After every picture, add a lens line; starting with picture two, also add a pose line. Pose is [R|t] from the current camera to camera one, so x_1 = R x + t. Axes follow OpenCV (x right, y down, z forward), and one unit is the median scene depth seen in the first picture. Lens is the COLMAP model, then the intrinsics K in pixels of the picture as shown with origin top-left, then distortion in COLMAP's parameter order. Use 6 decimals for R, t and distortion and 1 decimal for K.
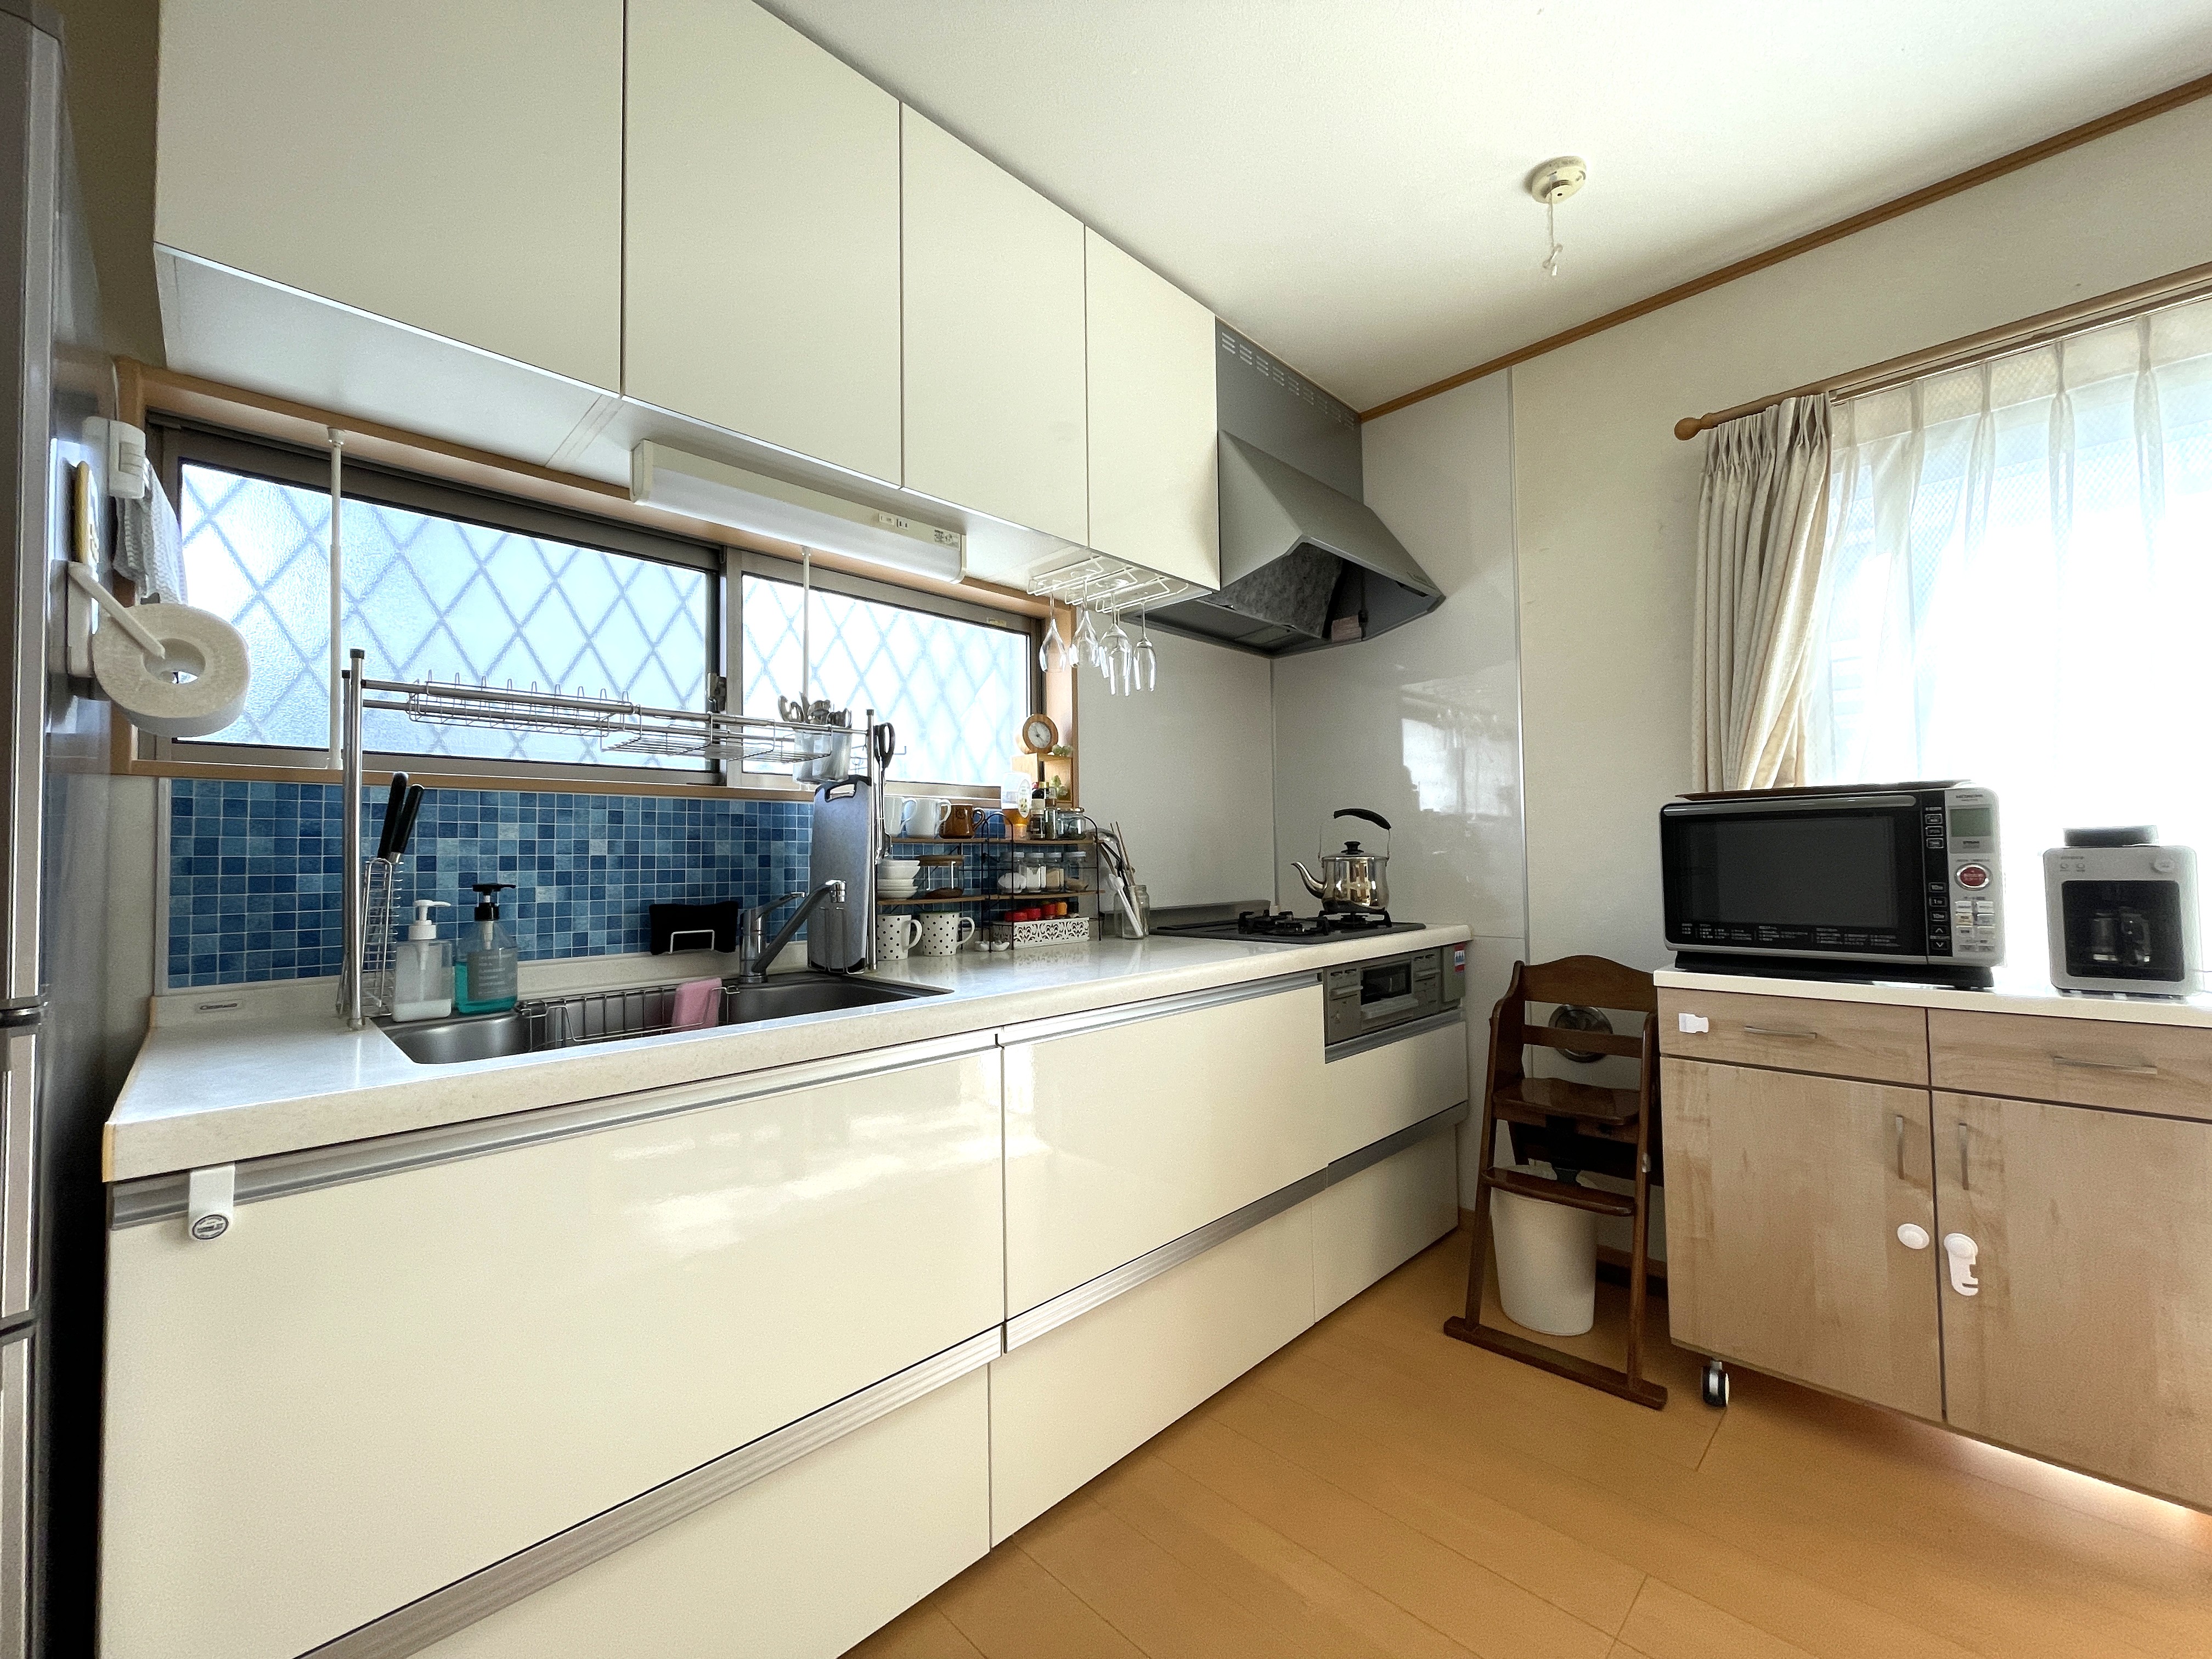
lens RADIAL K [[889.7, 0, 1106.0], [0, 889.7, 829.5], [0, 0, 1]] dist [-0.000791, -0.000573]
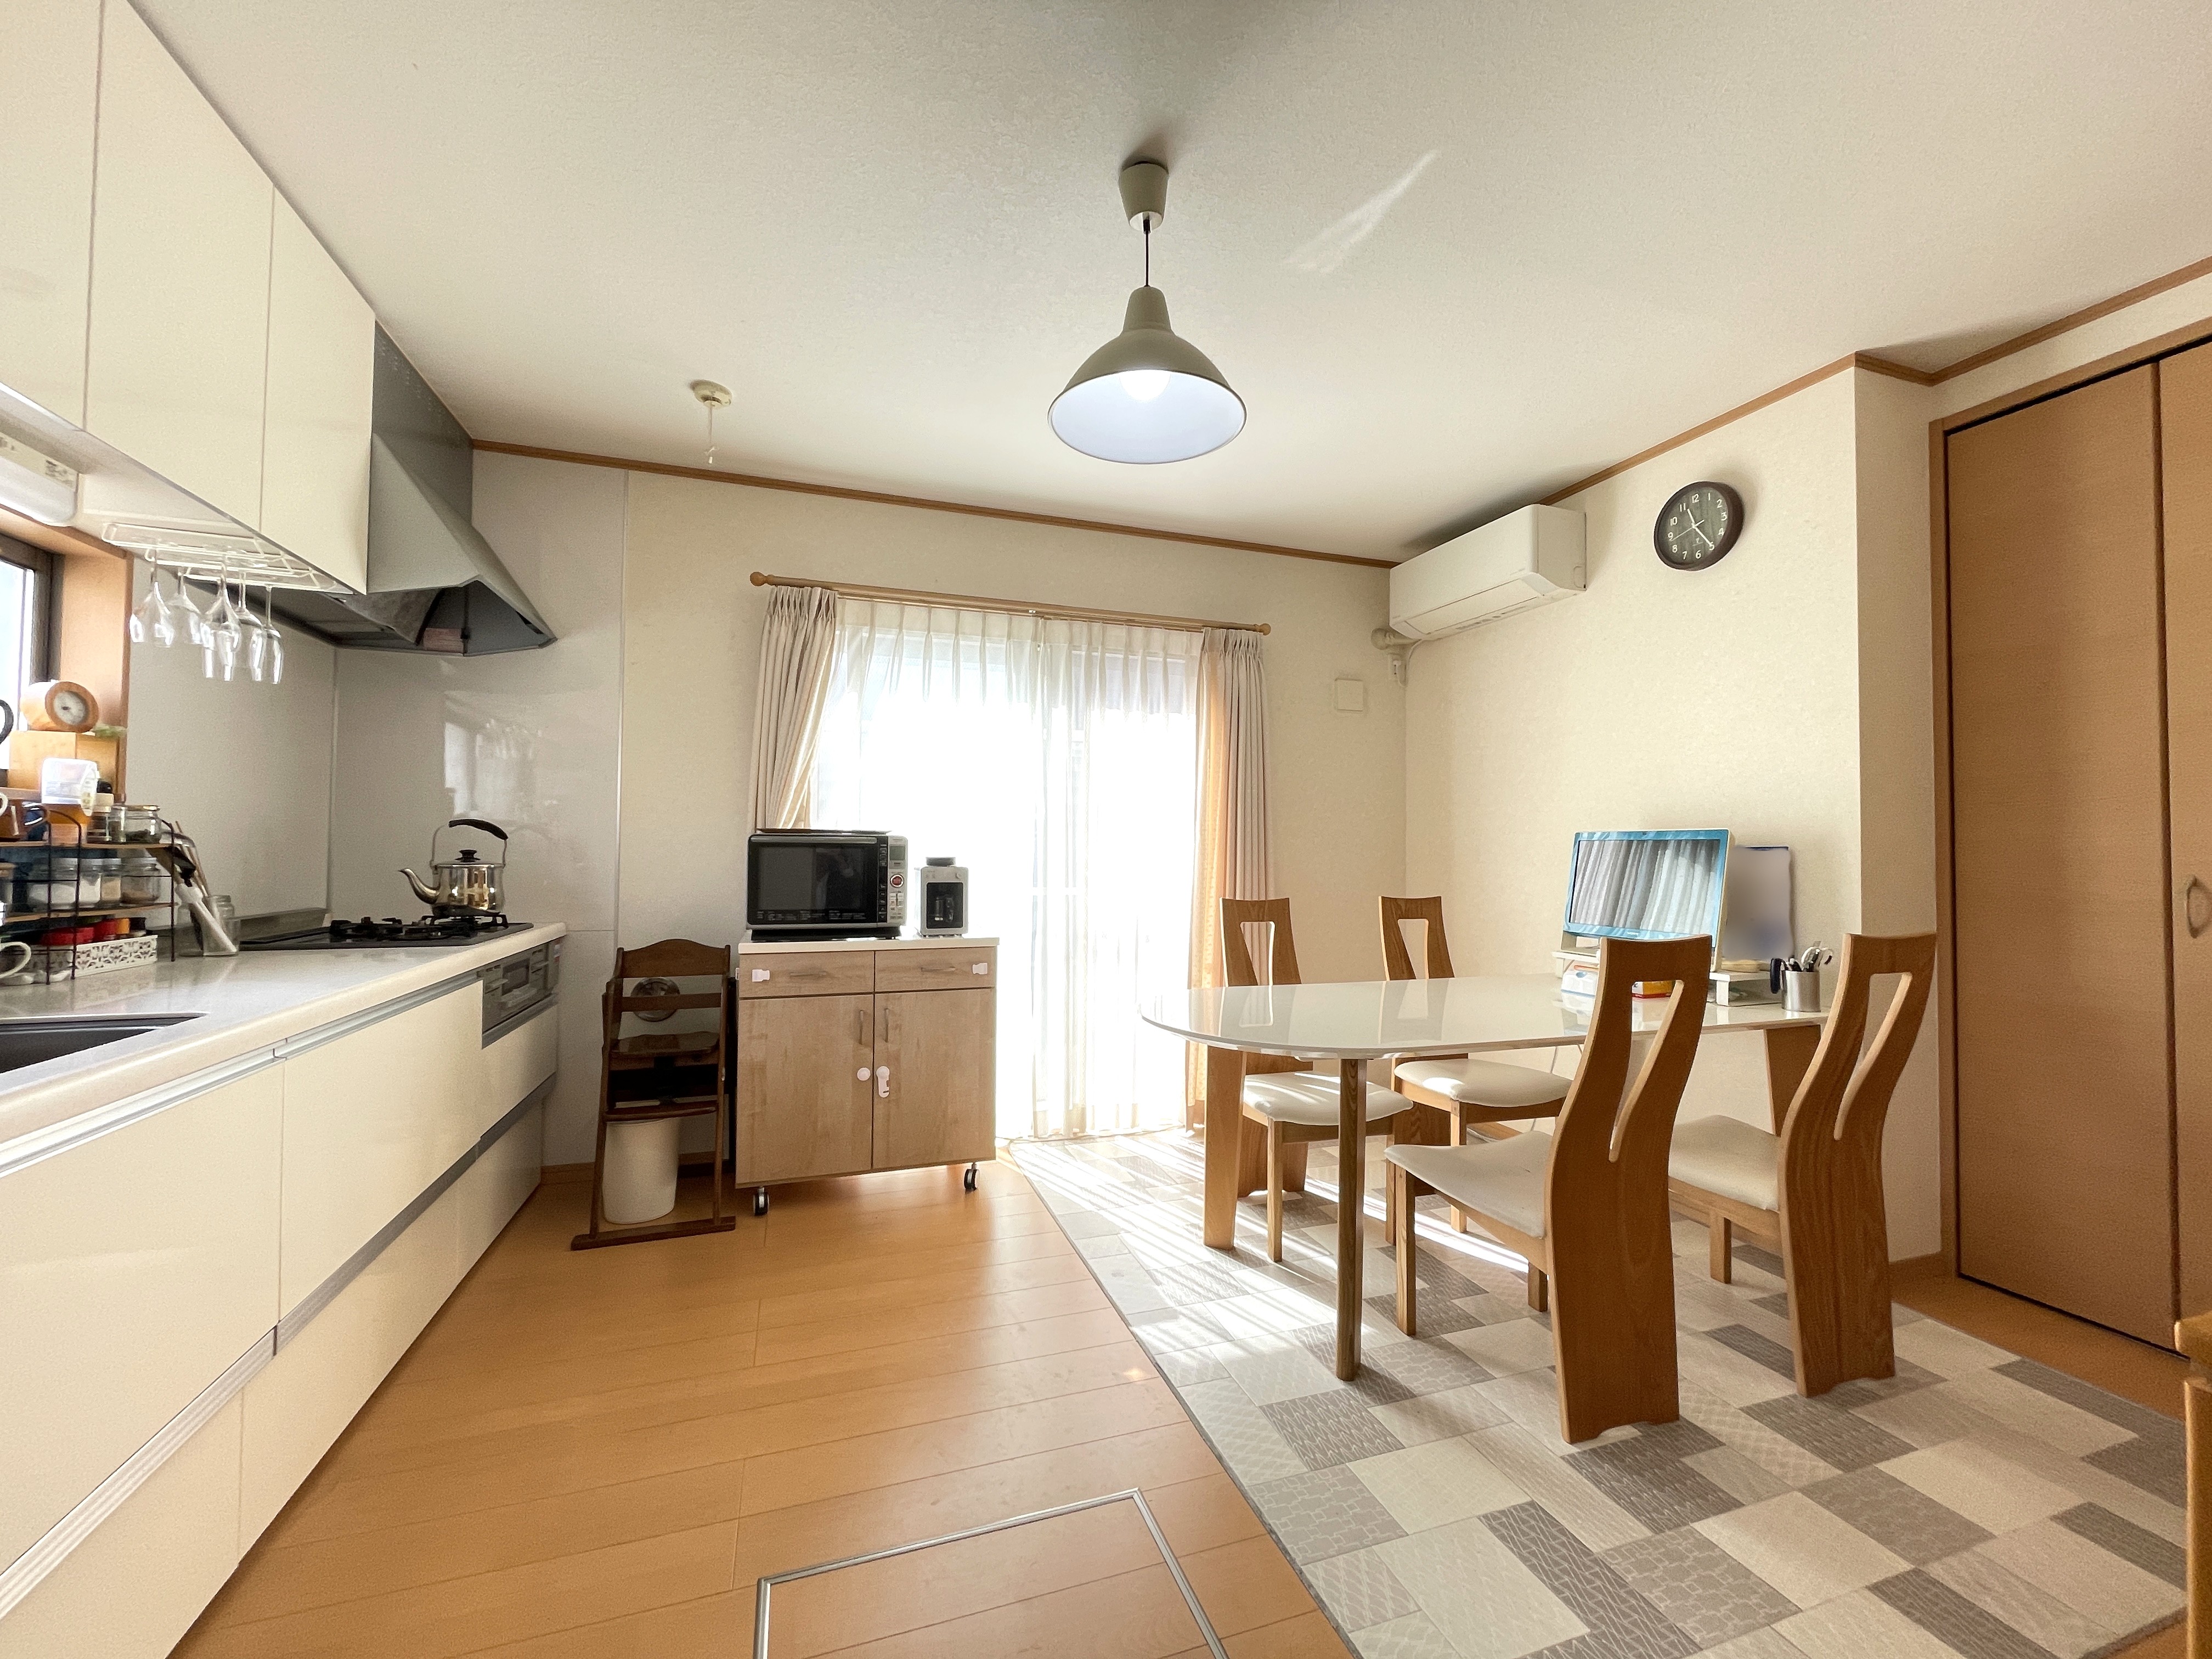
lens RADIAL K [[889.7, 0, 1106.0], [0, 889.7, 829.5], [0, 0, 1]] dist [-0.000791, -0.000573]
pose [[0.439758, 0.041472, 0.897158, -0.419568], [-0.045065, 0.998694, -0.024076, -0.024012], [-0.896985, -0.029842, 0.441053, -0.195842]]
